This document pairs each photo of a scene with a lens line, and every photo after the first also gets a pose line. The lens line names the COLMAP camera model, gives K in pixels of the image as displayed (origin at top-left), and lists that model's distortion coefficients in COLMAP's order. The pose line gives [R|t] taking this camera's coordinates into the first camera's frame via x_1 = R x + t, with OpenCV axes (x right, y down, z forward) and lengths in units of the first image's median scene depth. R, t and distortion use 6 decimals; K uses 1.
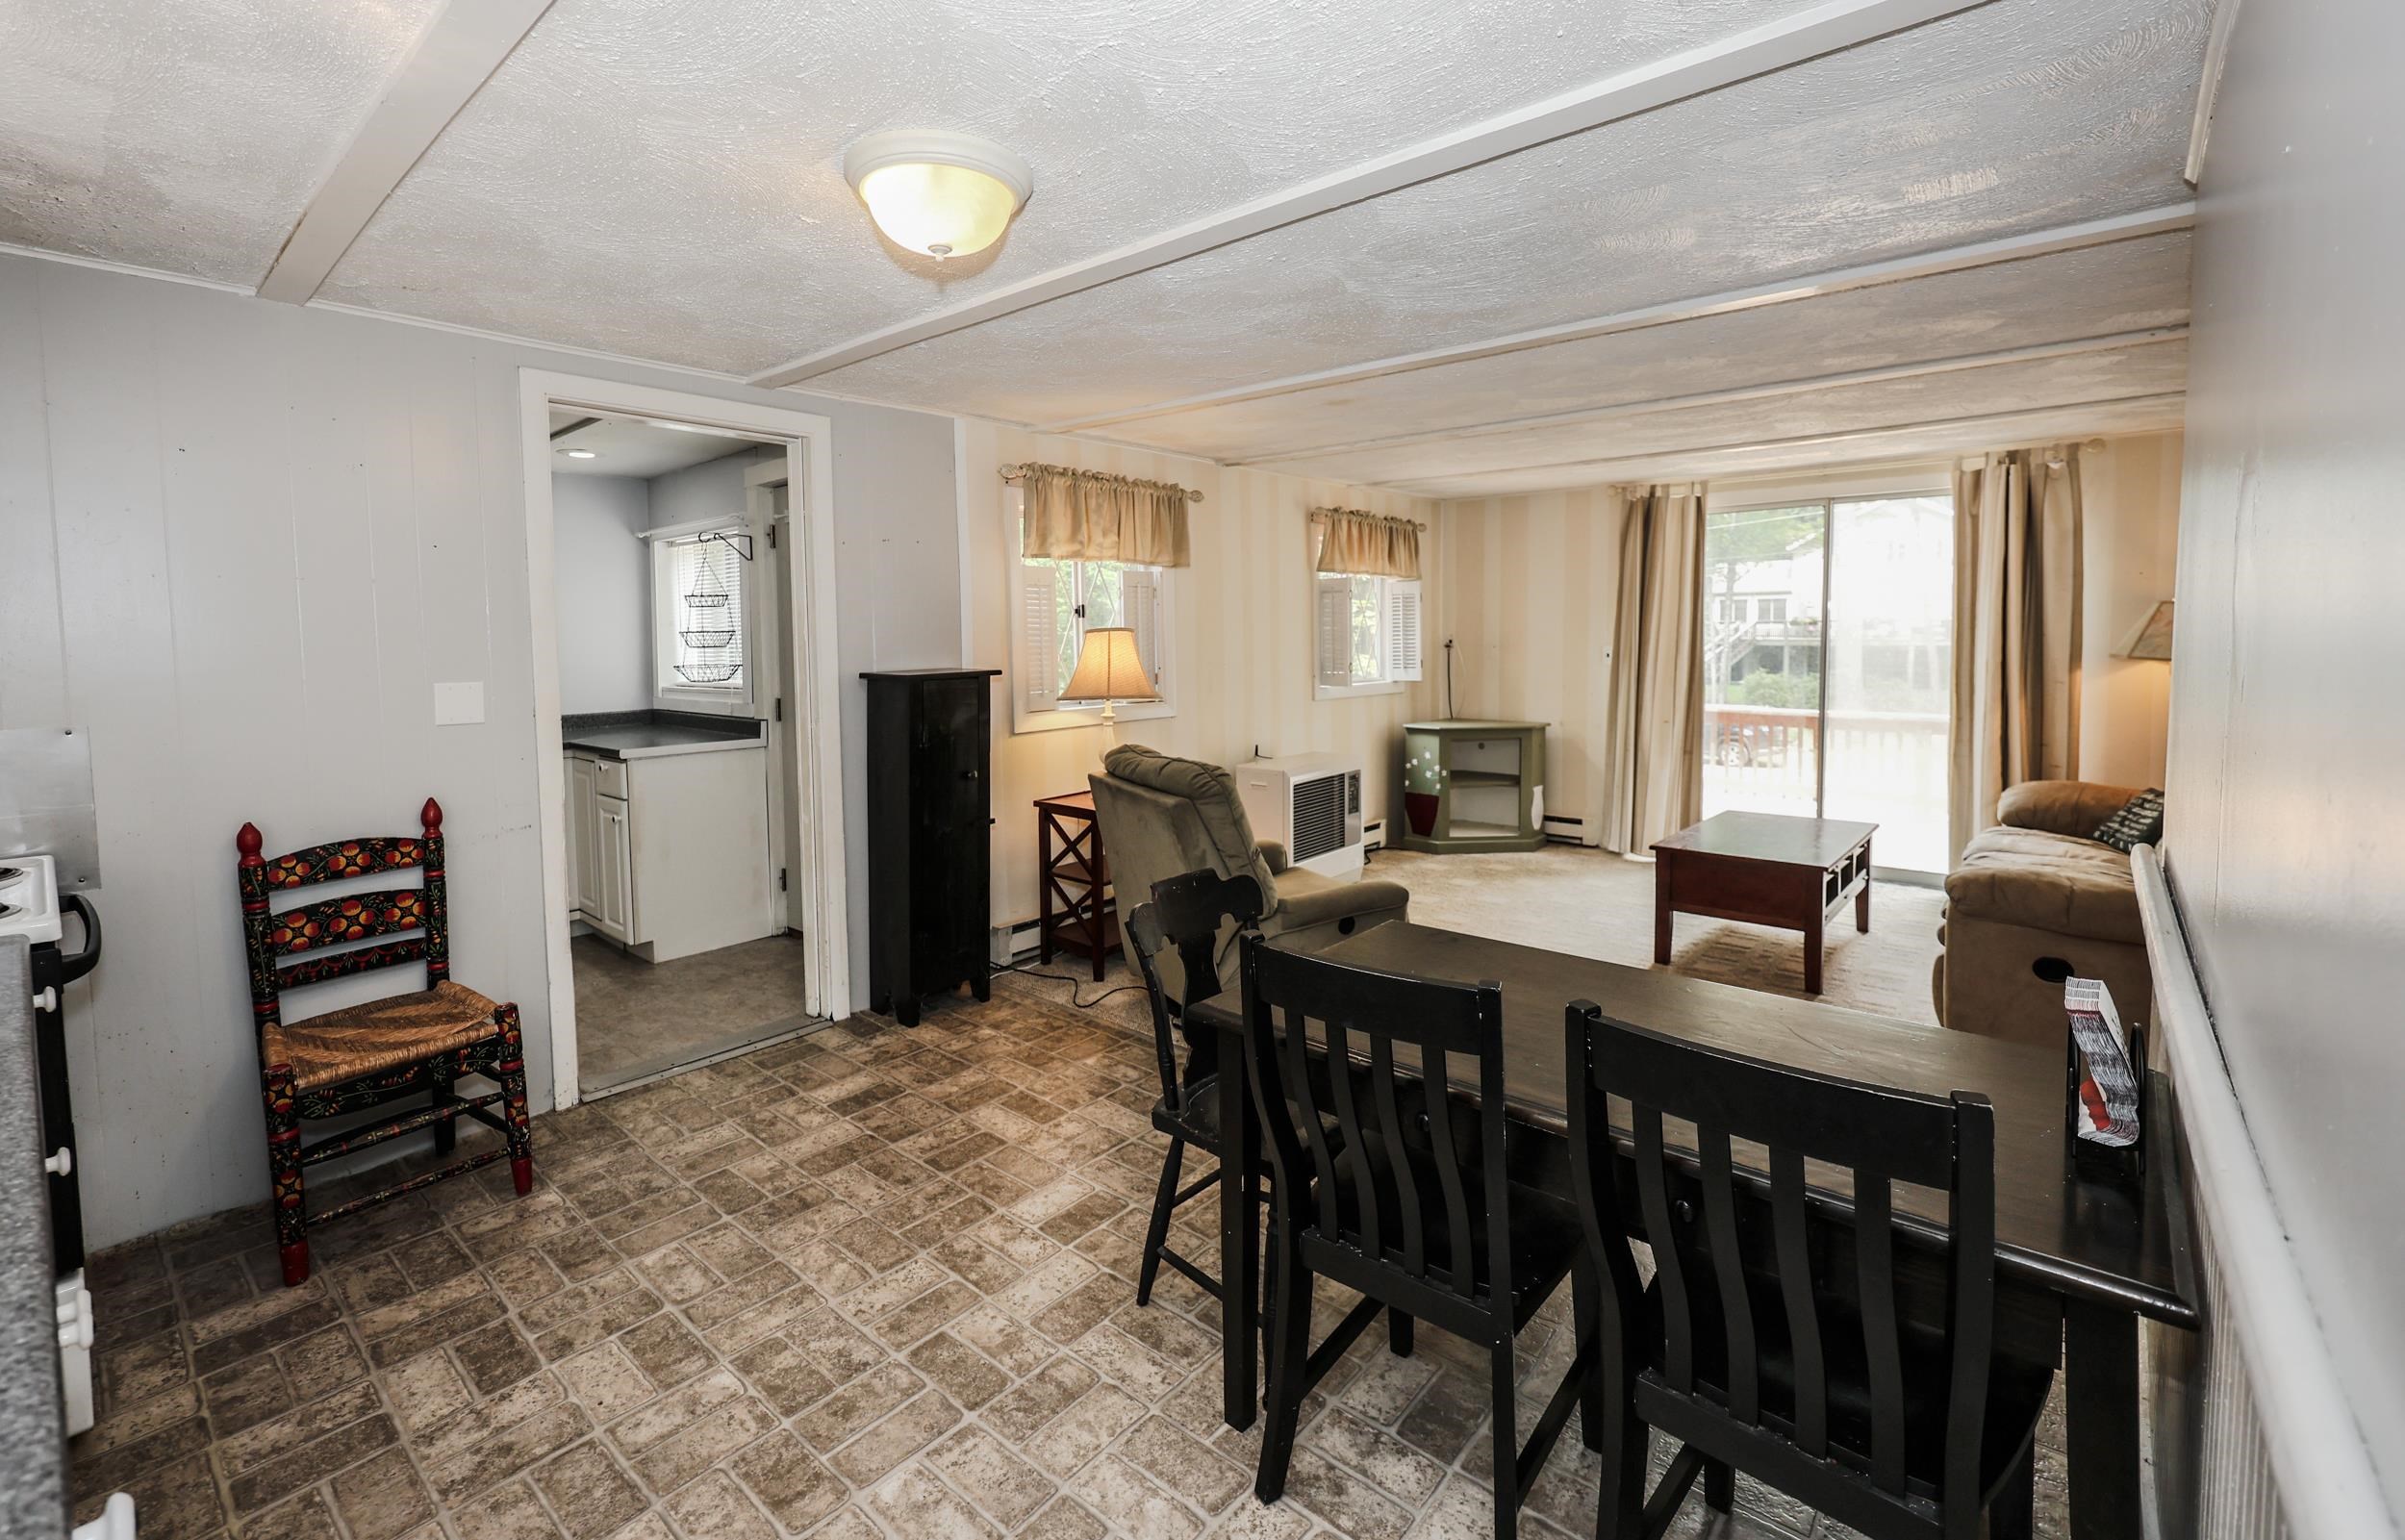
lens RADIAL K [[1027.8, 0, 1139.3], [0, 1027.8, 691.1], [0, 0, 1]] dist [0.010146, 0.000336]
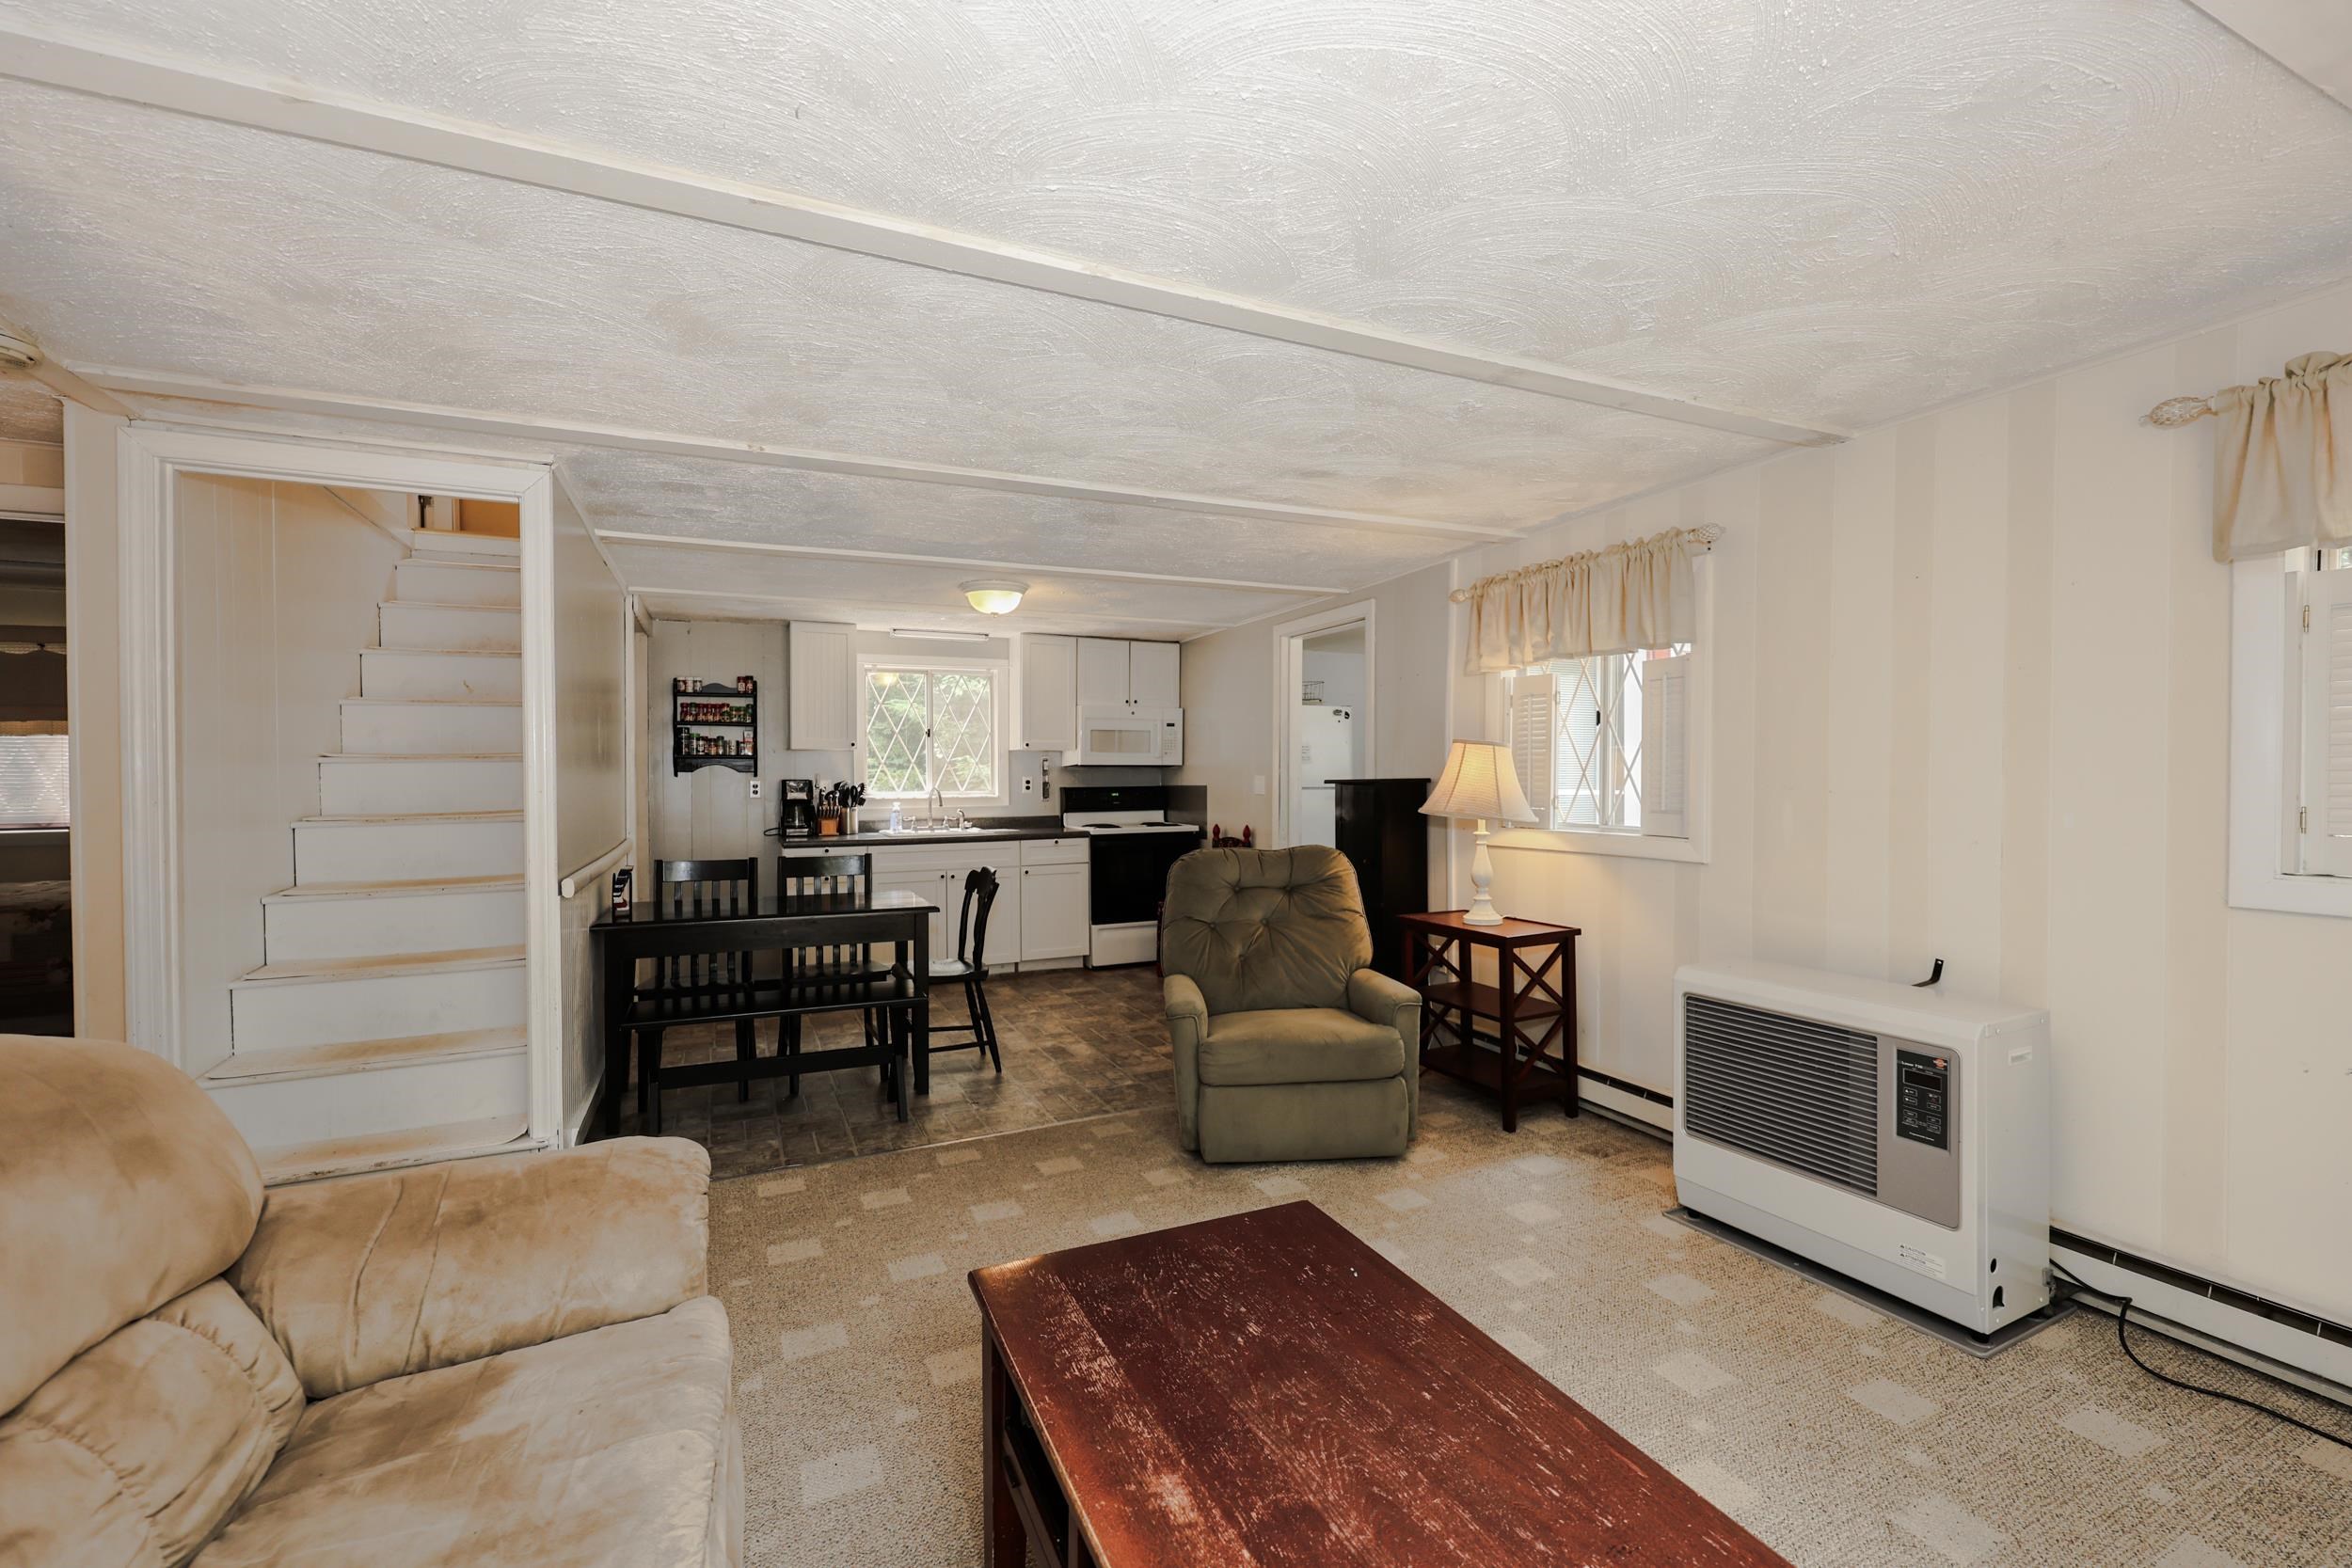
lens RADIAL K [[968.3, 0, 1193.5], [0, 968.3, 778.2], [0, 0, 1]] dist [0.006131, -0.000047]
pose [[-0.366759, 0.015065, -0.930194, 0.756875], [-0.046910, 0.998297, 0.034664, -0.038018], [0.929133, 0.056349, -0.365428, 0.922483]]
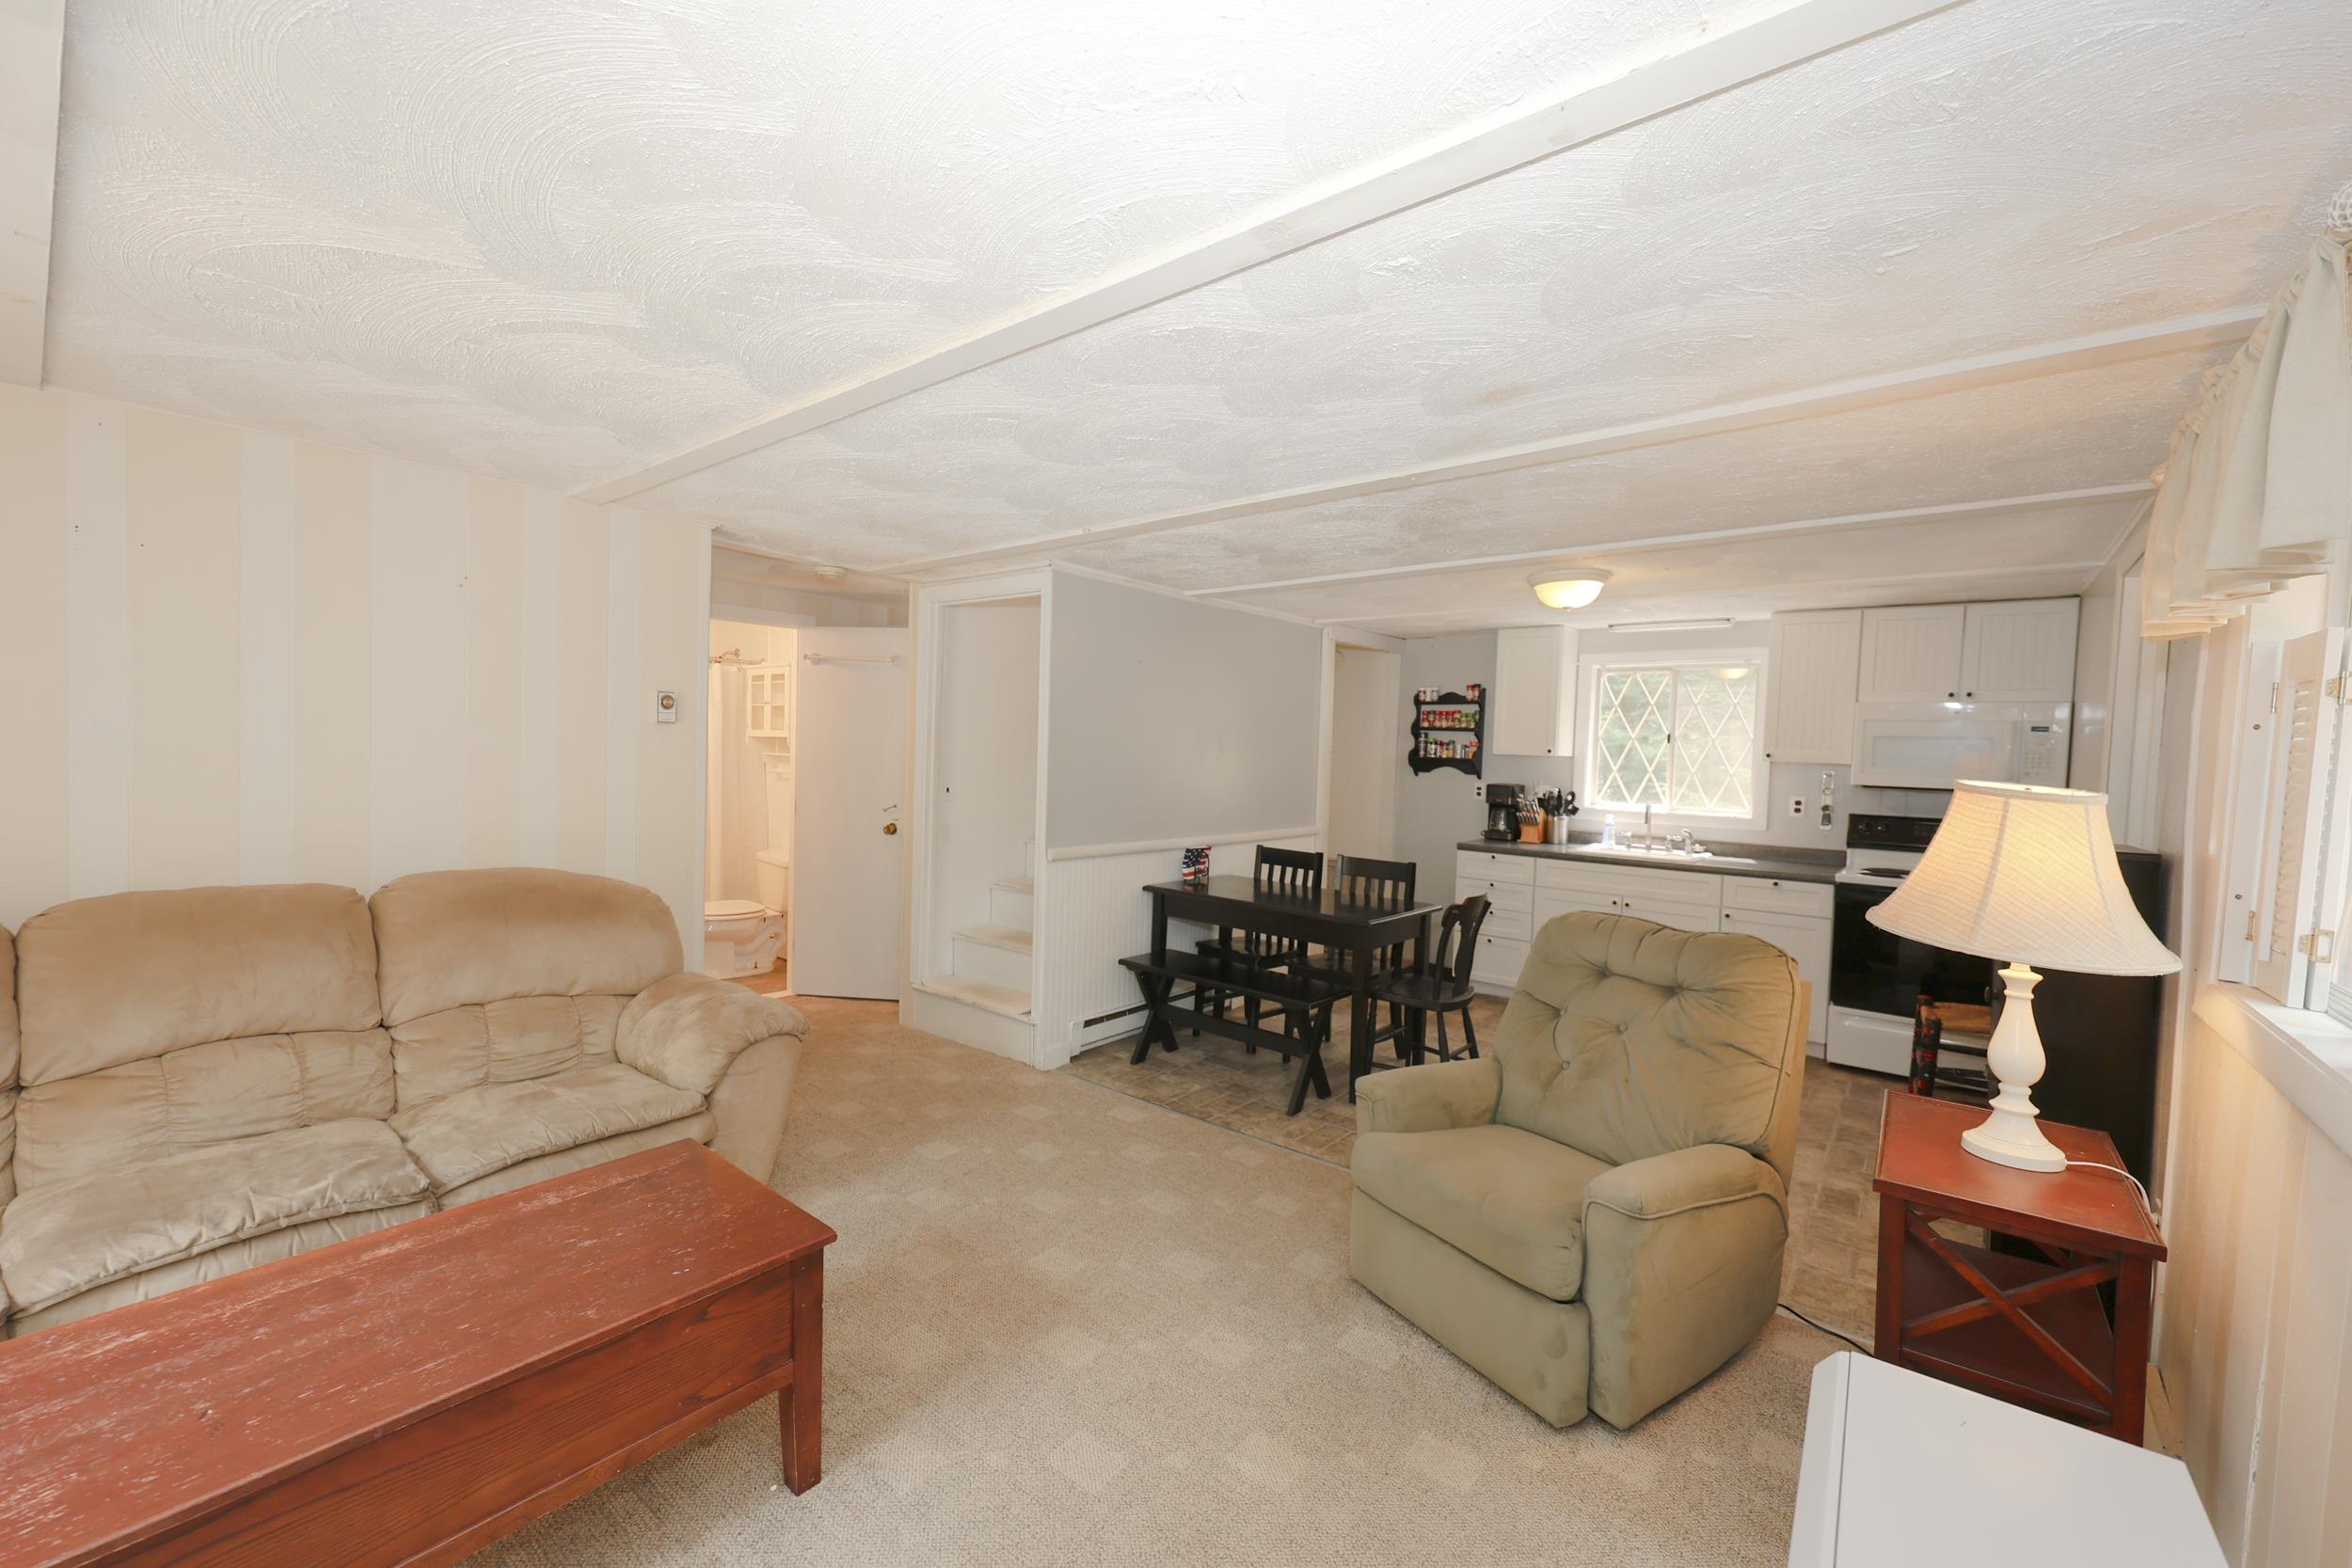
lens RADIAL K [[968.3, 0, 1191.2], [0, 968.3, 776.2], [0, 0, 1]] dist [0.006131, -0.000047]
pose [[-0.996318, -0.019053, -0.083594, 0.318838], [-0.026639, 0.995532, 0.090591, -0.081097], [0.081494, 0.092485, -0.992374, 1.197566]]
